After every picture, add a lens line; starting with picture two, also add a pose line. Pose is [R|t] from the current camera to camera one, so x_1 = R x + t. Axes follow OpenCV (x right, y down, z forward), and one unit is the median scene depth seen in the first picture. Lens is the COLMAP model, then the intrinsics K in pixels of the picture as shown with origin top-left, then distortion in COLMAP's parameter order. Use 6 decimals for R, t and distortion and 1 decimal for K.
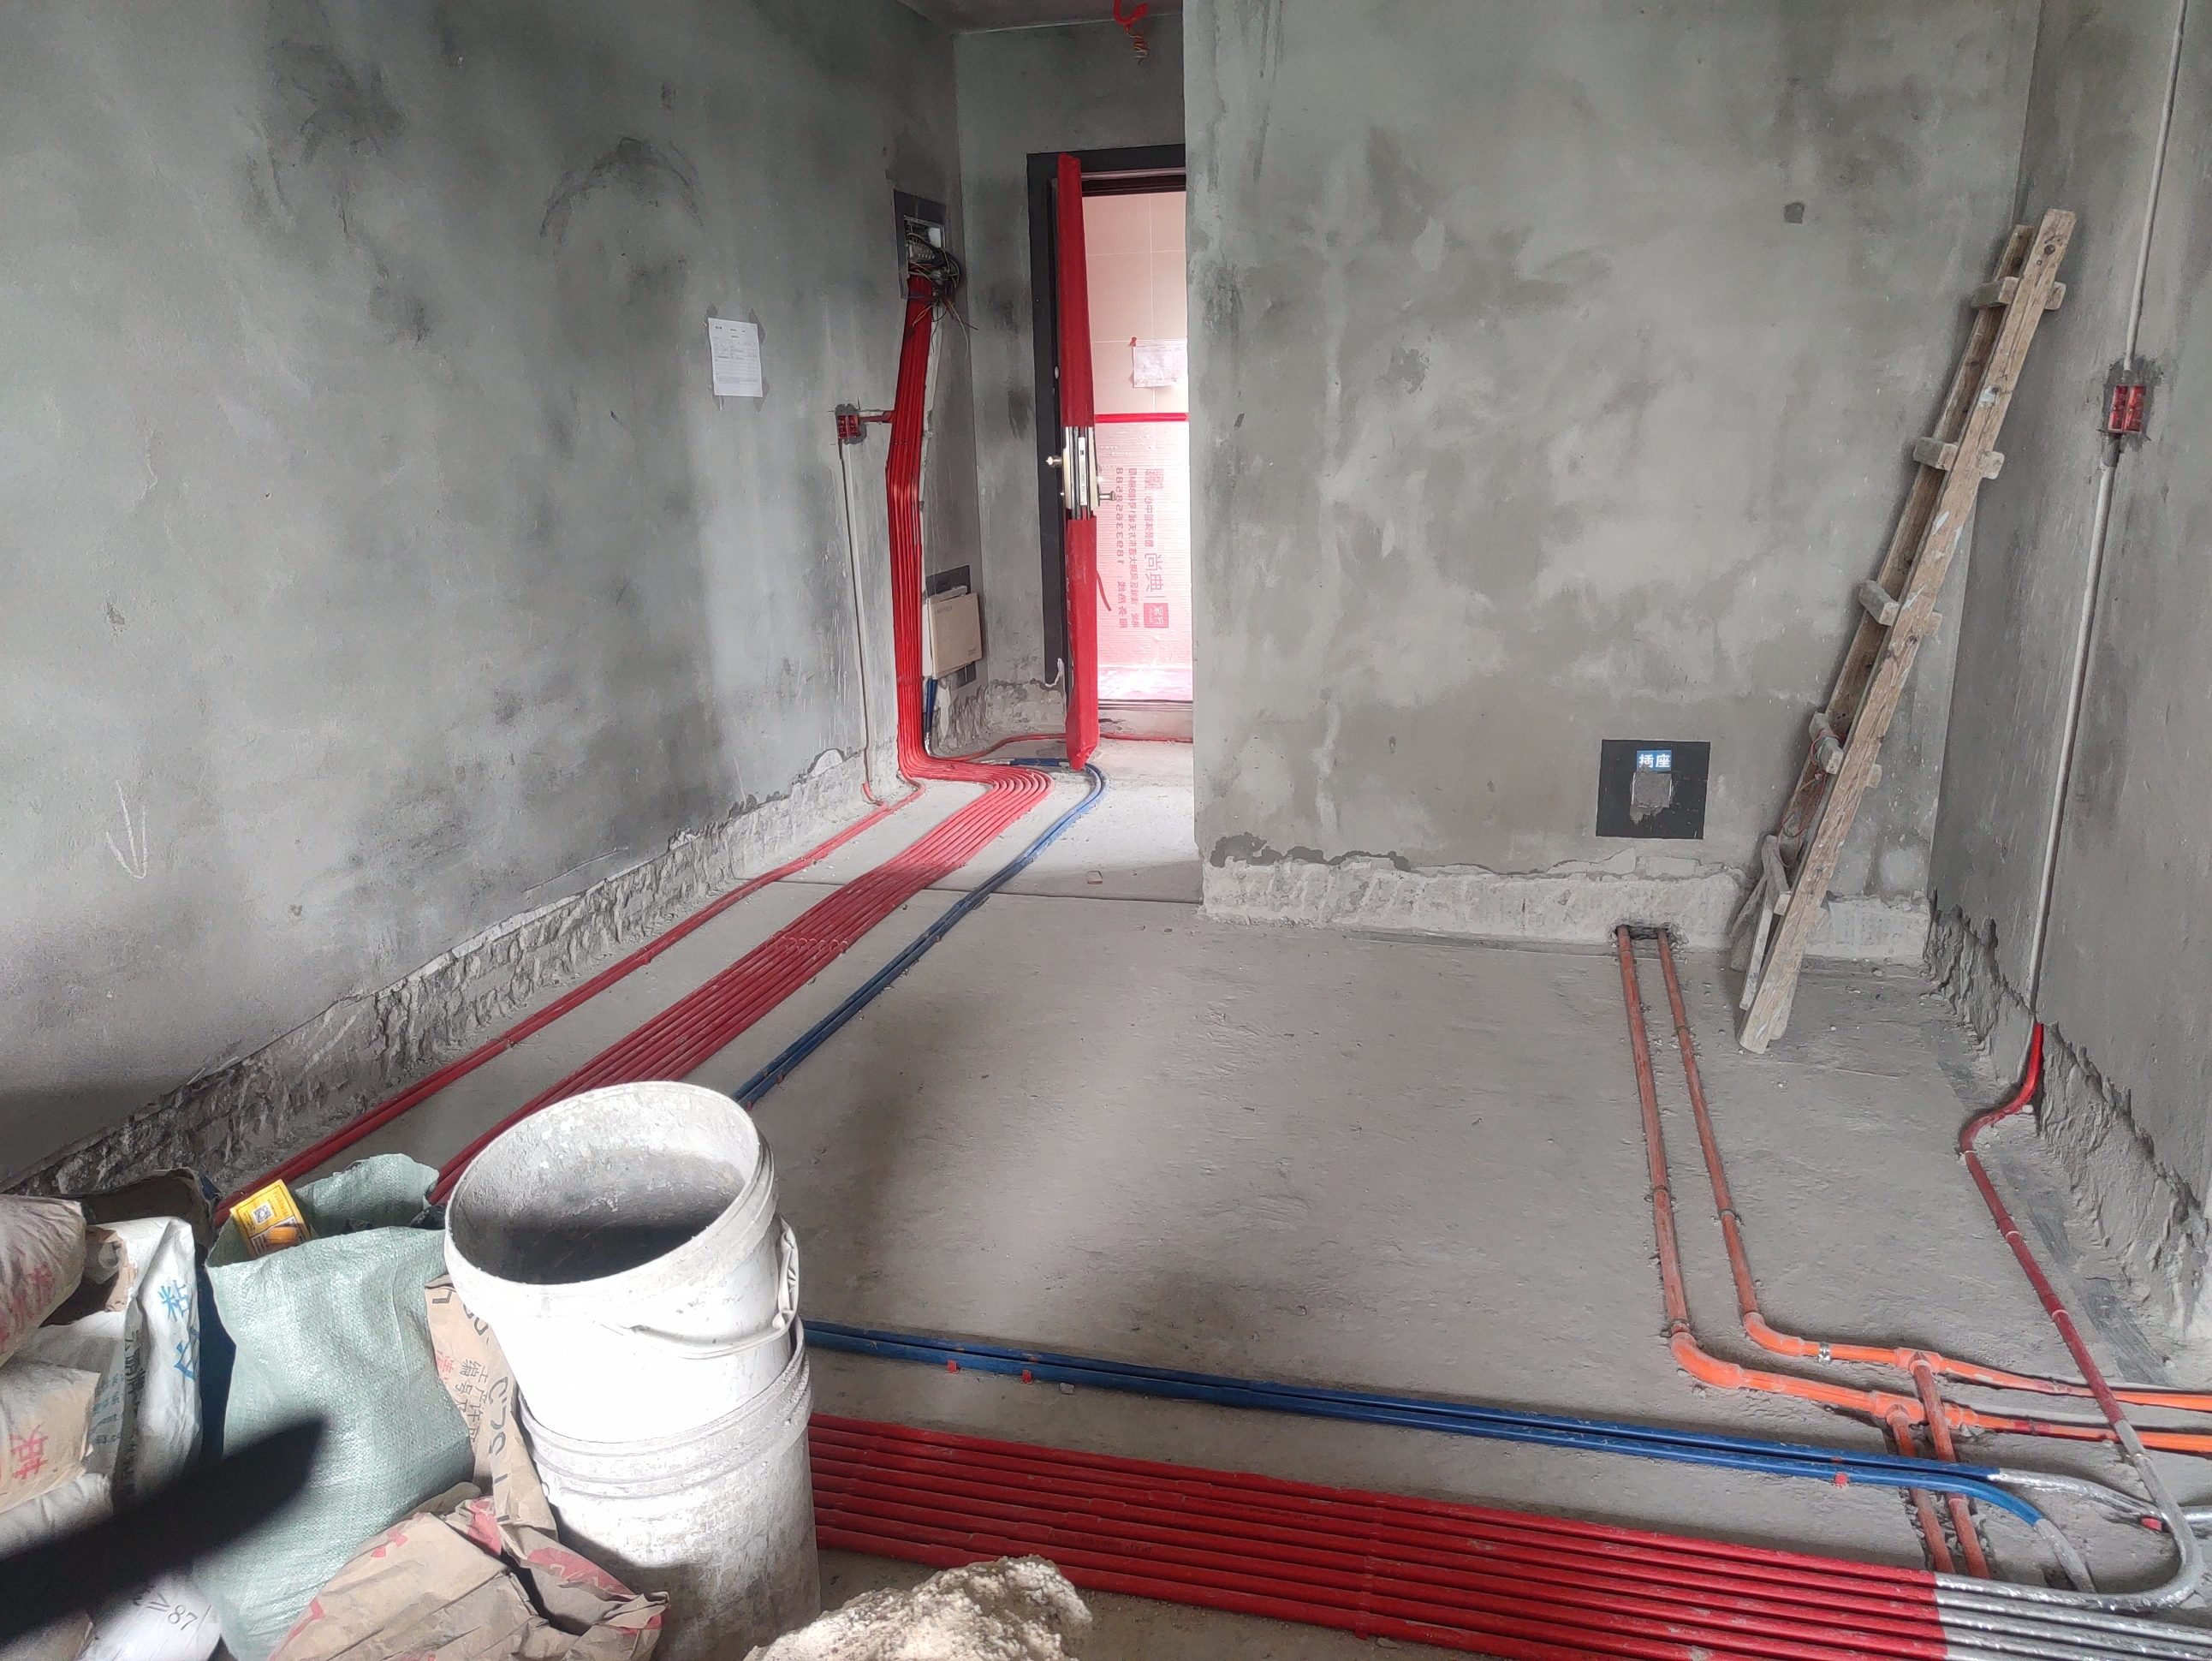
lens RADIAL K [[1573.2, 0, 1106.0], [0, 1573.2, 830.5], [0, 0, 1]] dist [0.082486, -0.084698]
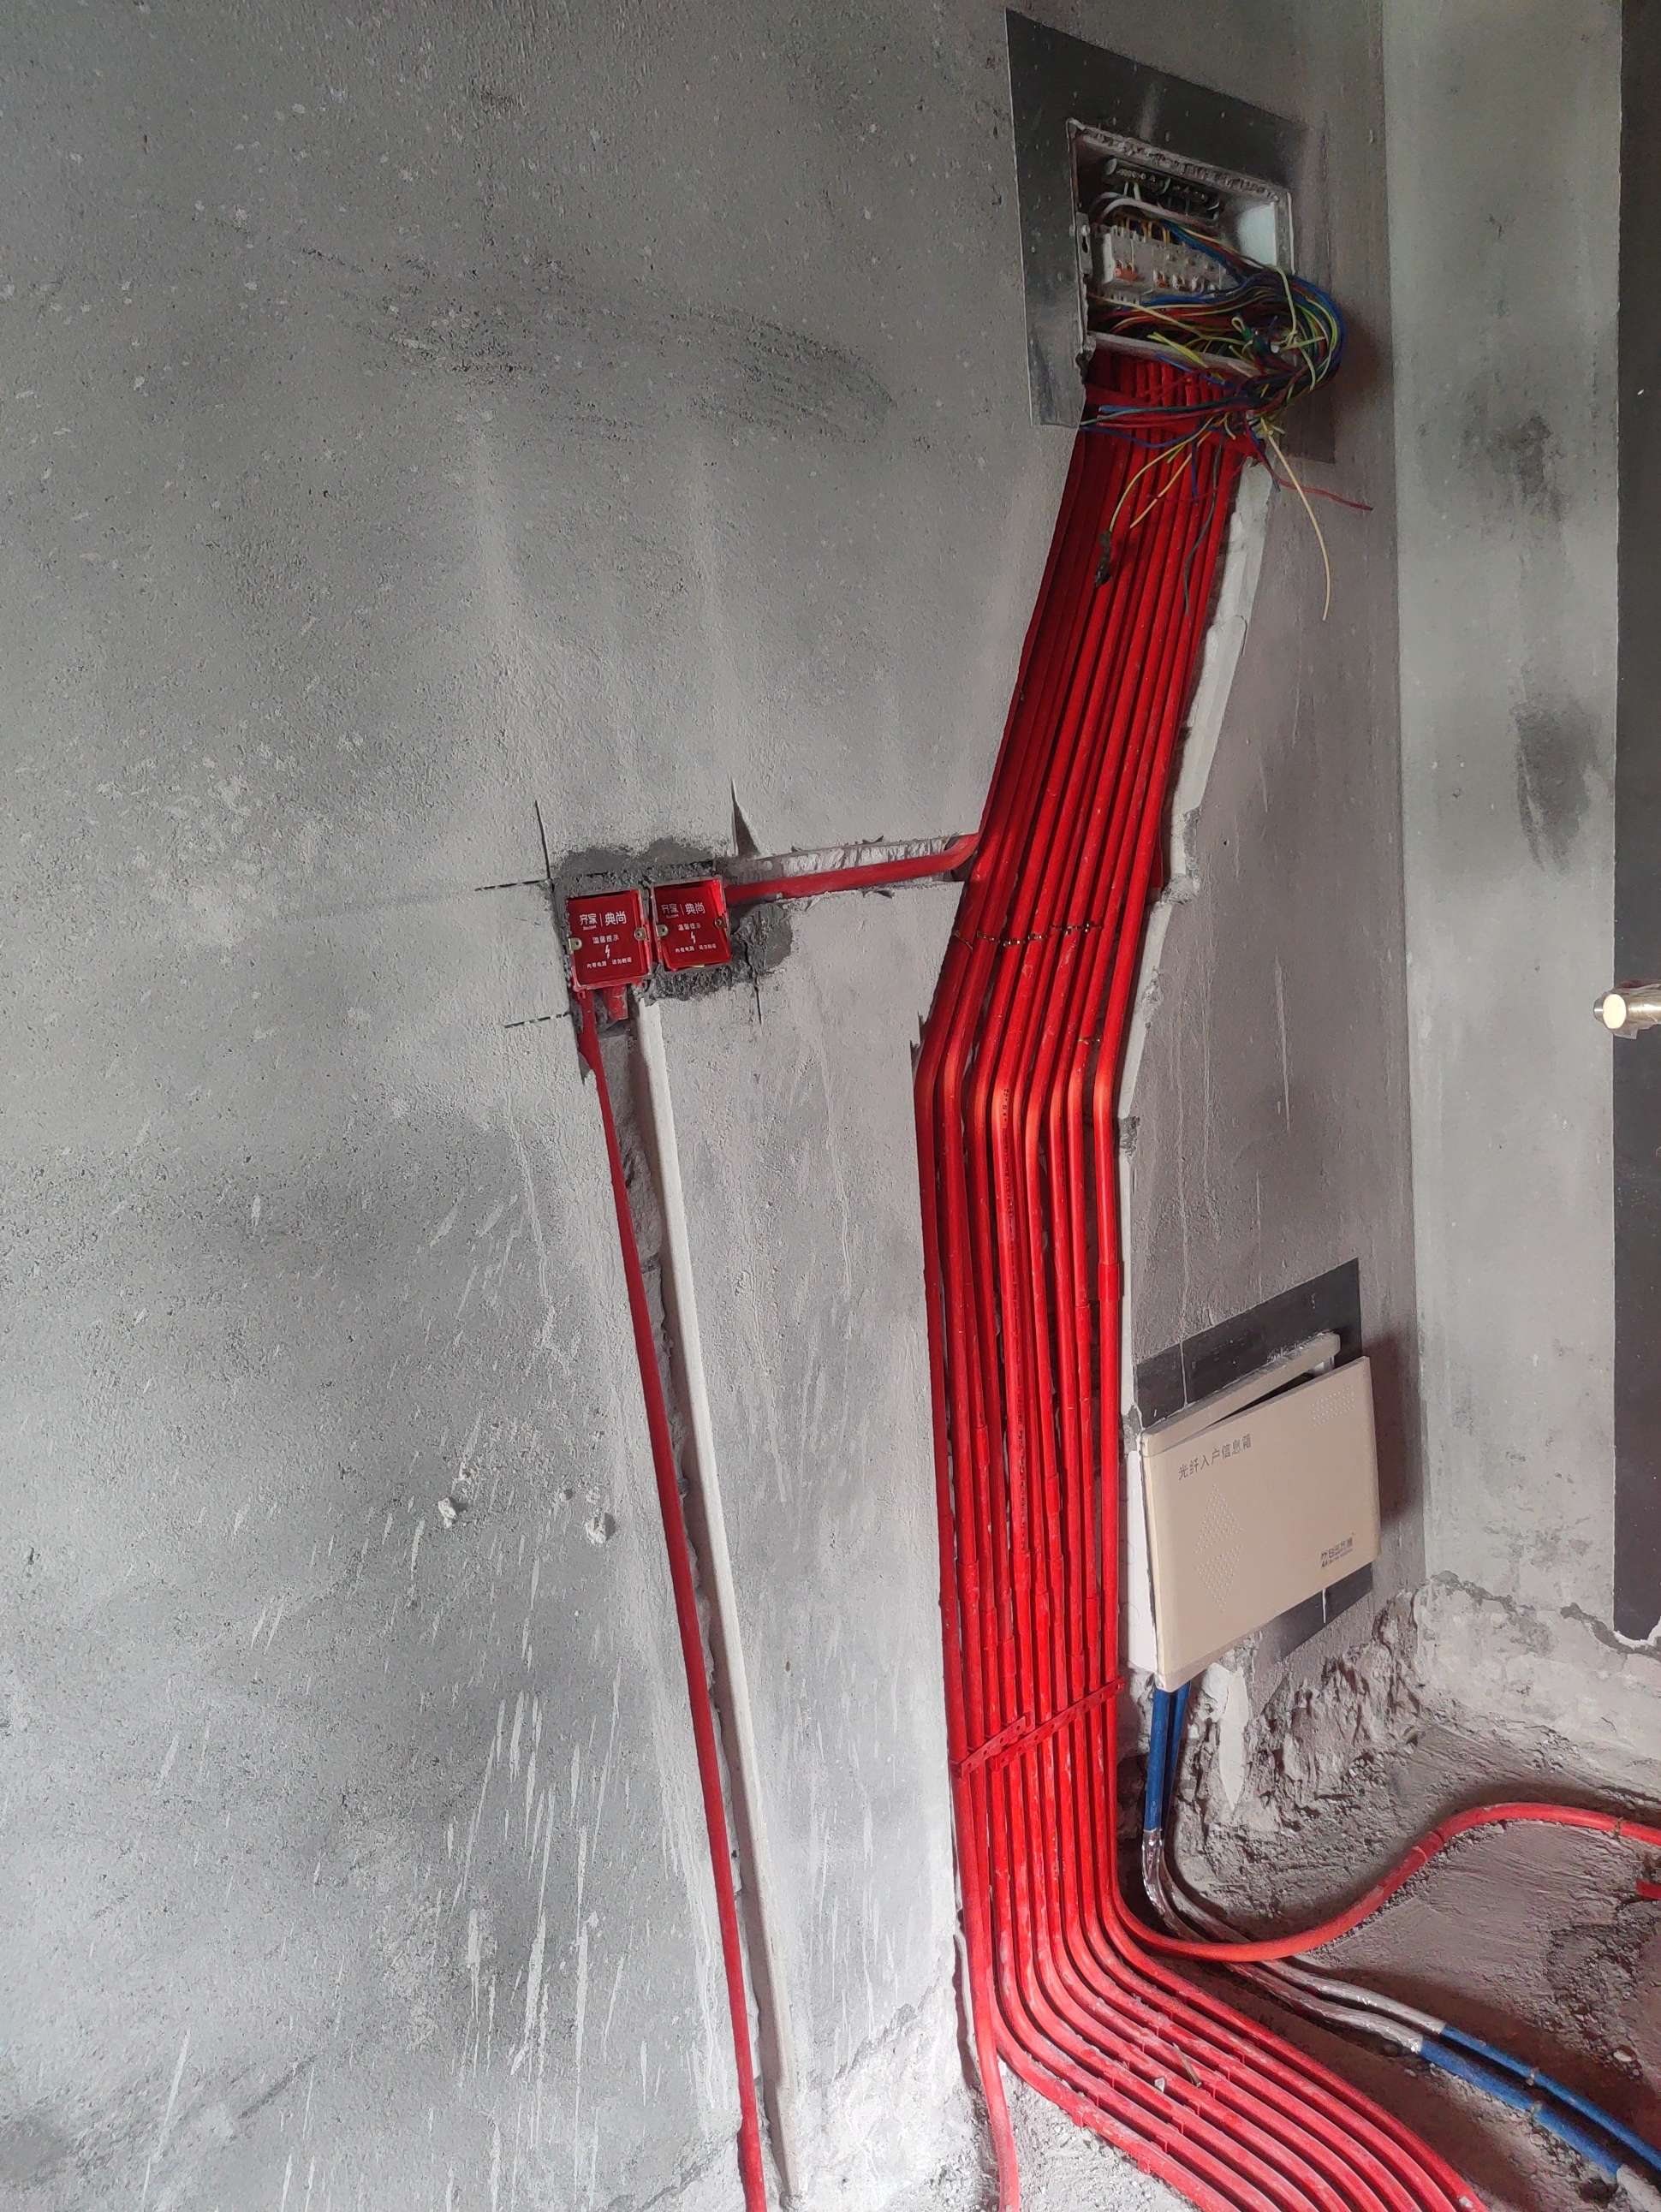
lens RADIAL K [[1573.2, 0, 830.5], [0, 1573.2, 1106.0], [0, 0, 1]] dist [0.082486, -0.084698]
pose [[0.847969, 0.048451, -0.527826, -0.008591], [-0.069001, 0.997430, -0.019296, -0.196496], [0.525535, 0.052783, 0.849133, 0.704856]]
